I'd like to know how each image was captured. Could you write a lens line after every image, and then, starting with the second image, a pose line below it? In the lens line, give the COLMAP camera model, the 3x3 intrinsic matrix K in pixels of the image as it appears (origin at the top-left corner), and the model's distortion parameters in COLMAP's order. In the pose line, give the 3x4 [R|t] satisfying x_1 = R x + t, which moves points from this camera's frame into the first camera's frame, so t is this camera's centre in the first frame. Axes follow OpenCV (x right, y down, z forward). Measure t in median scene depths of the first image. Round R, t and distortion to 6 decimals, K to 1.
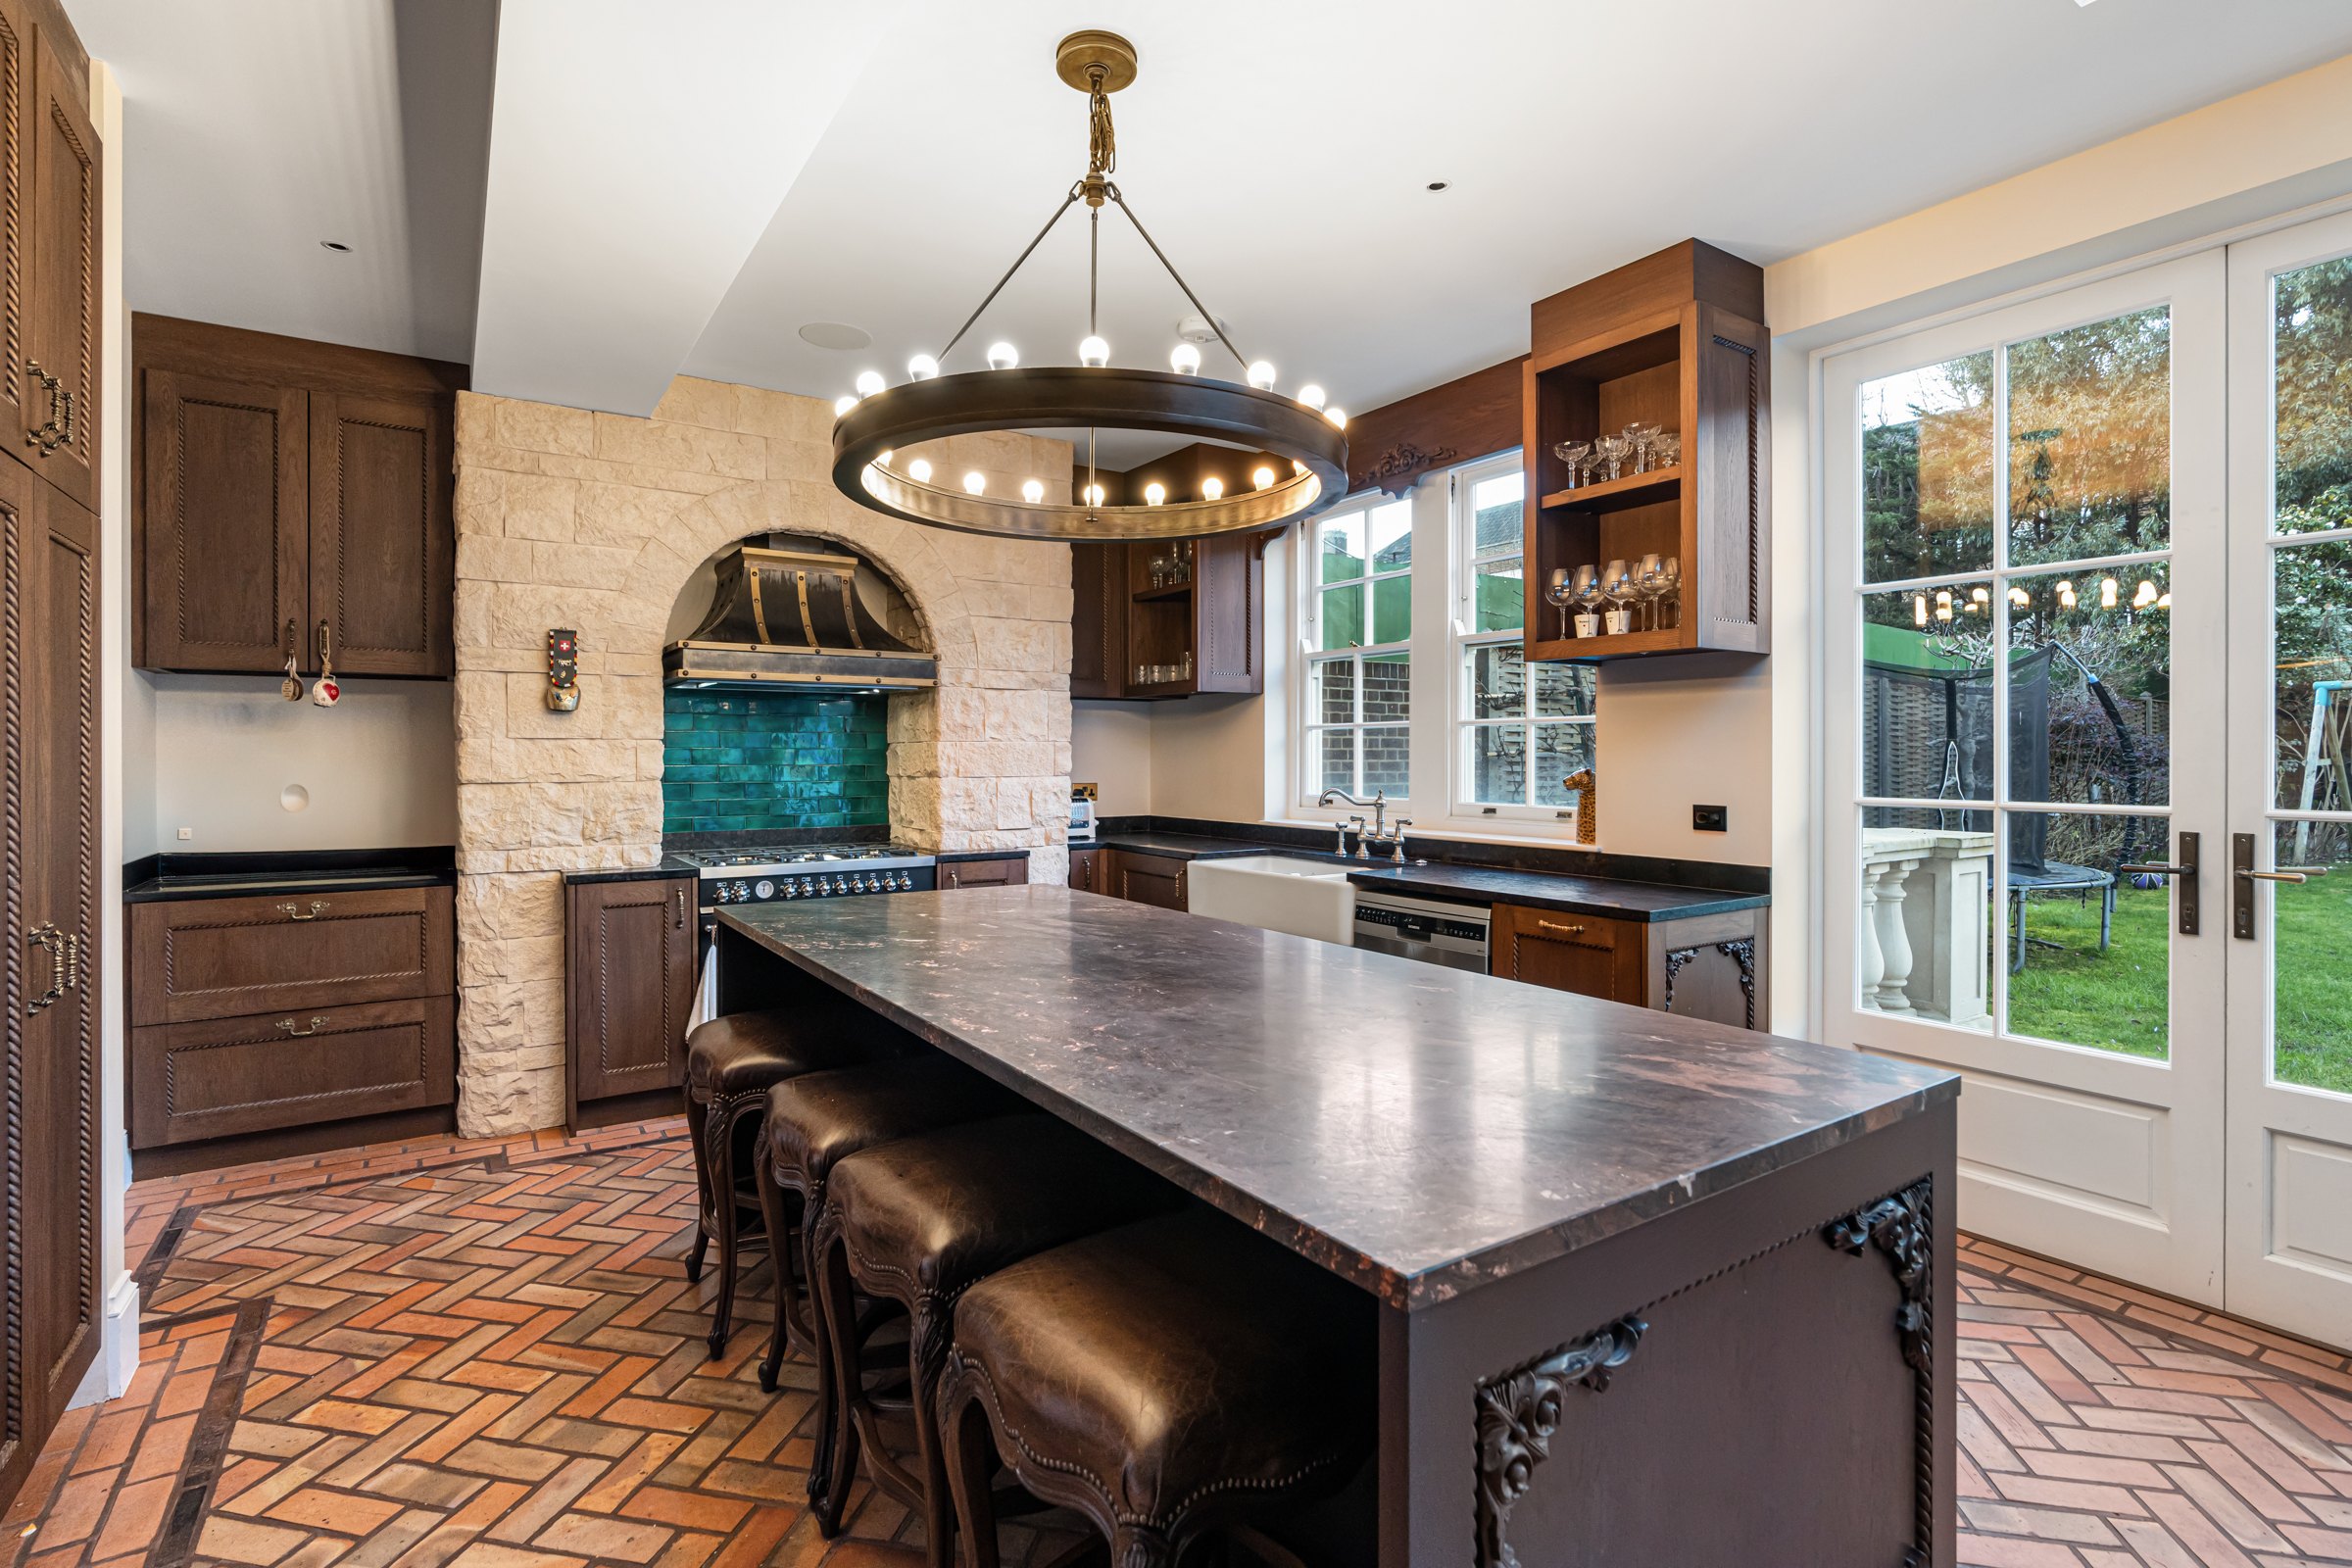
lens RADIAL K [[1115.5, 0, 1184.9], [0, 1115.5, 765.1], [0, 0, 1]] dist [-0.016646, 0.002520]
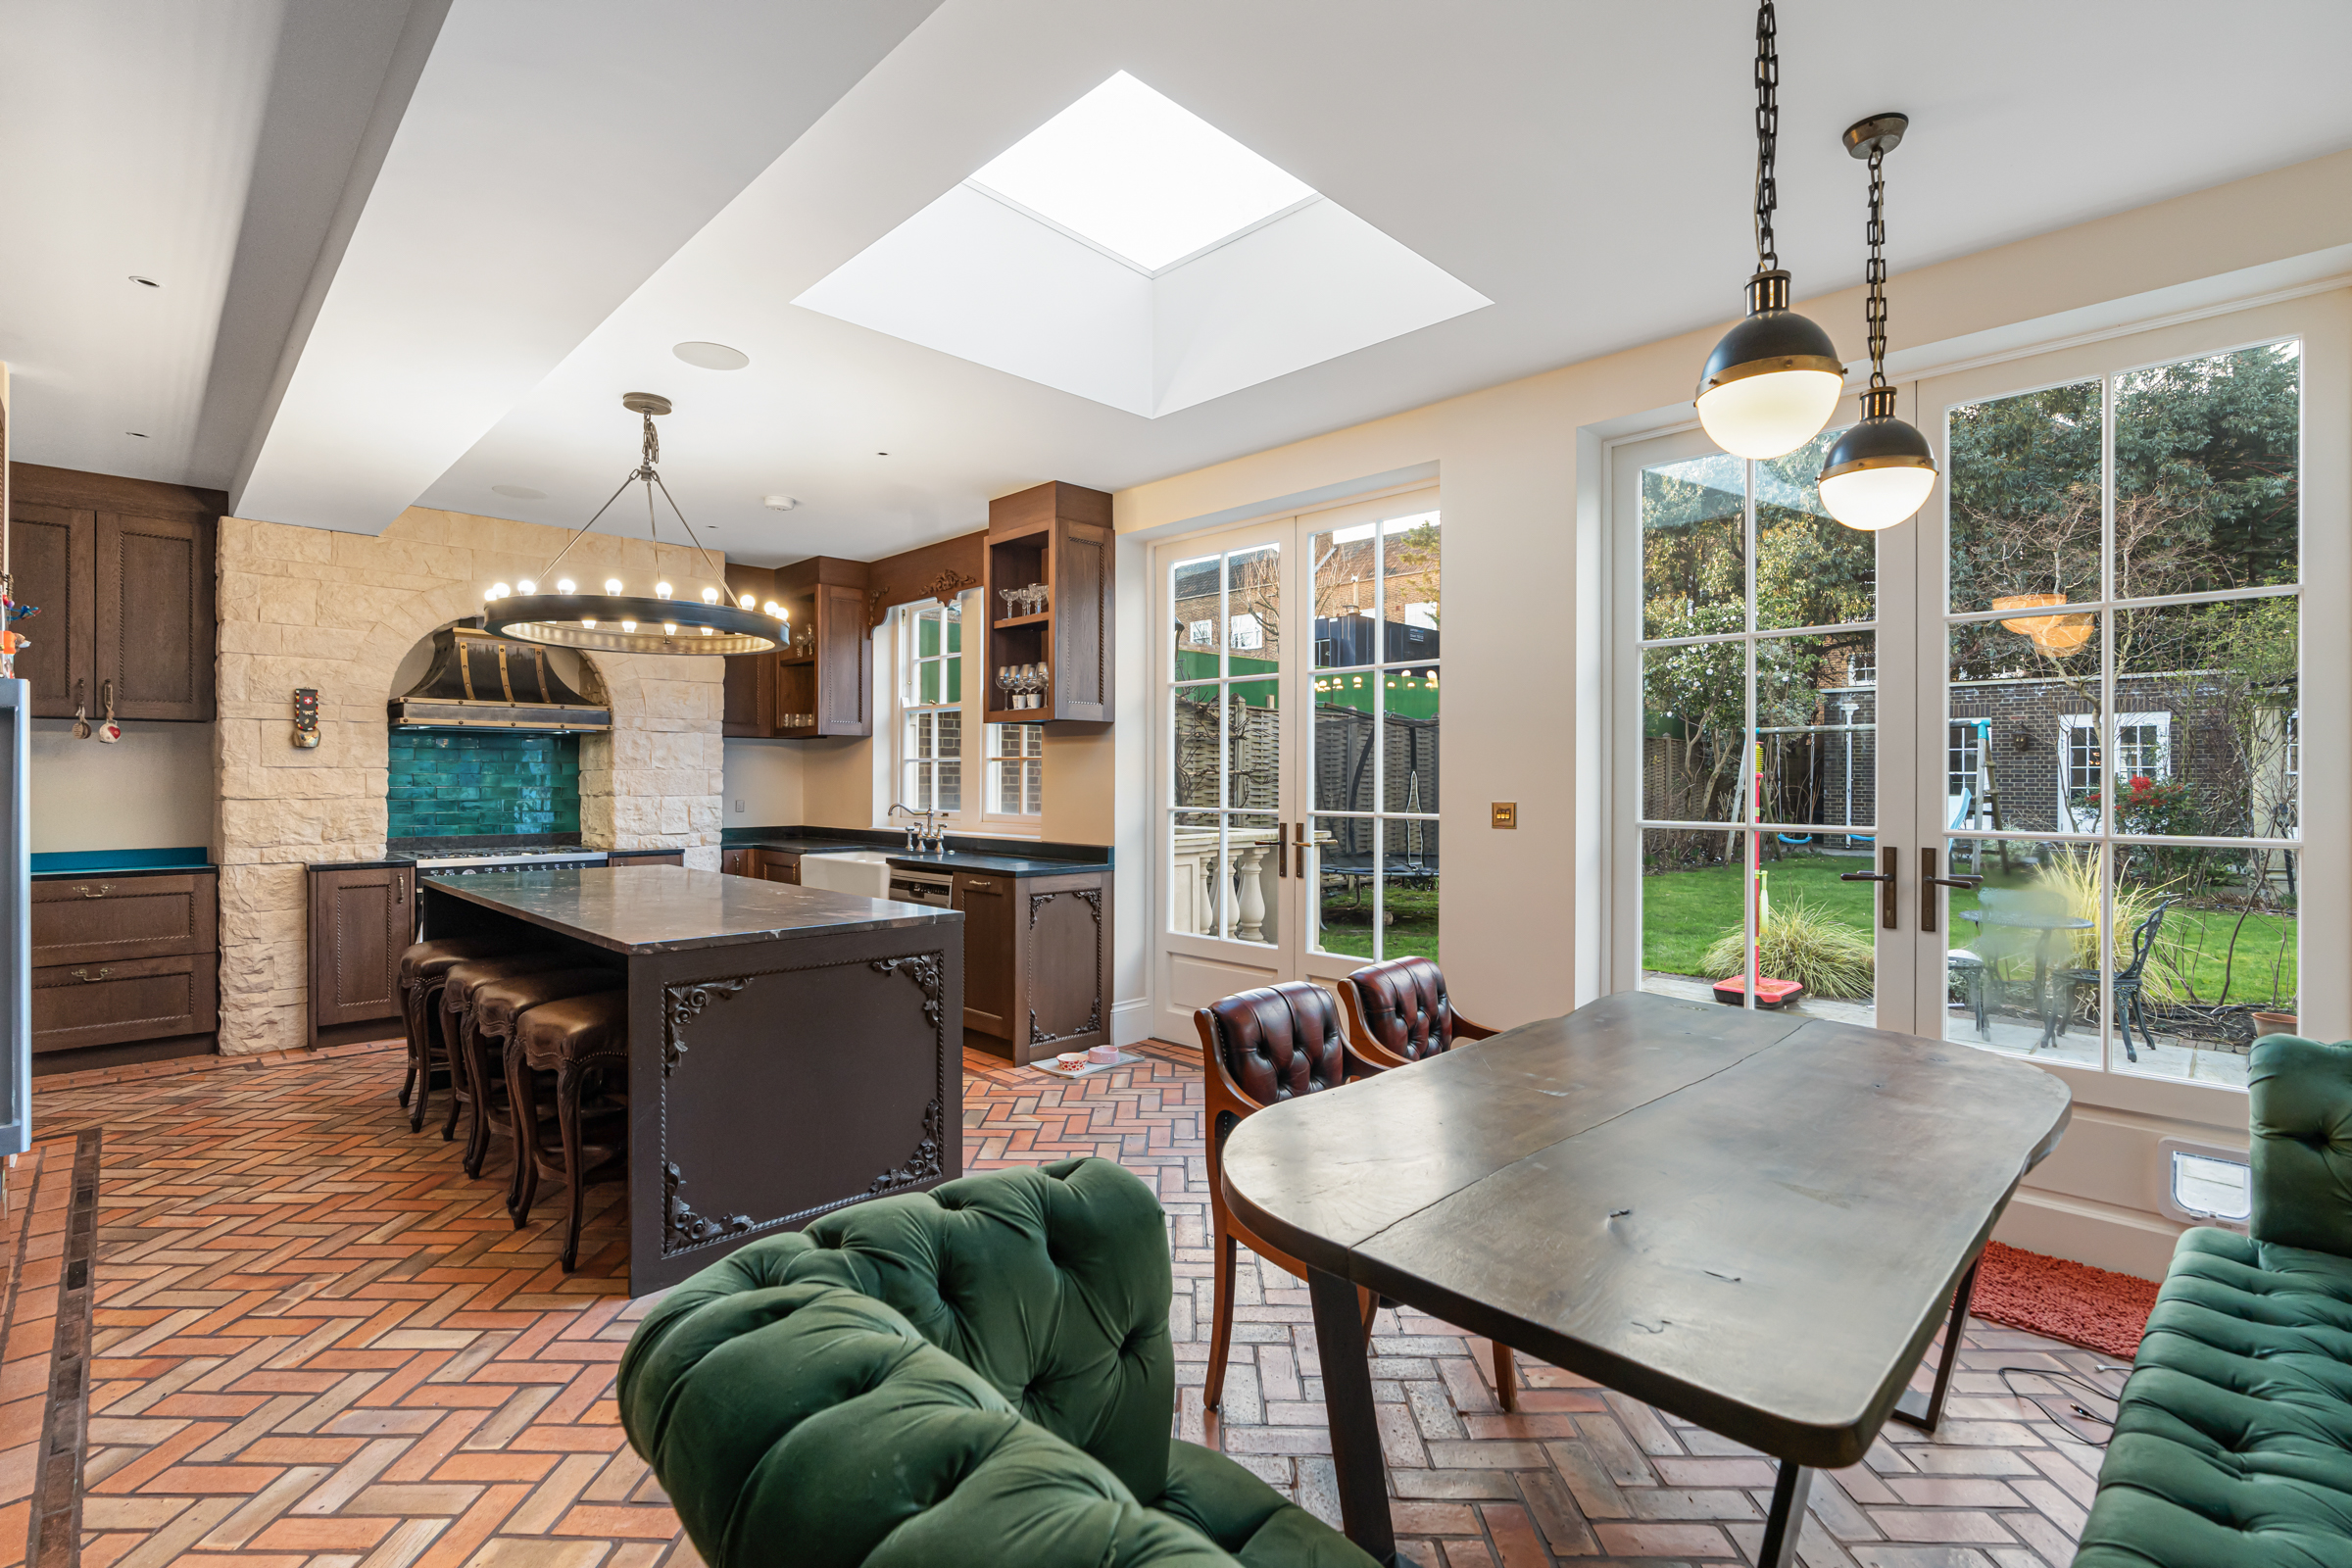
lens RADIAL K [[1078.0, 0, 1173.1], [0, 1078.0, 785.7], [0, 0, 1]] dist [-0.001775, -0.000674]
pose [[0.983041, 0.001820, 0.183375, 0.262259], [-0.001388, 0.999996, -0.002486, 0.000960], [-0.183379, 0.002190, 0.983040, -0.530494]]
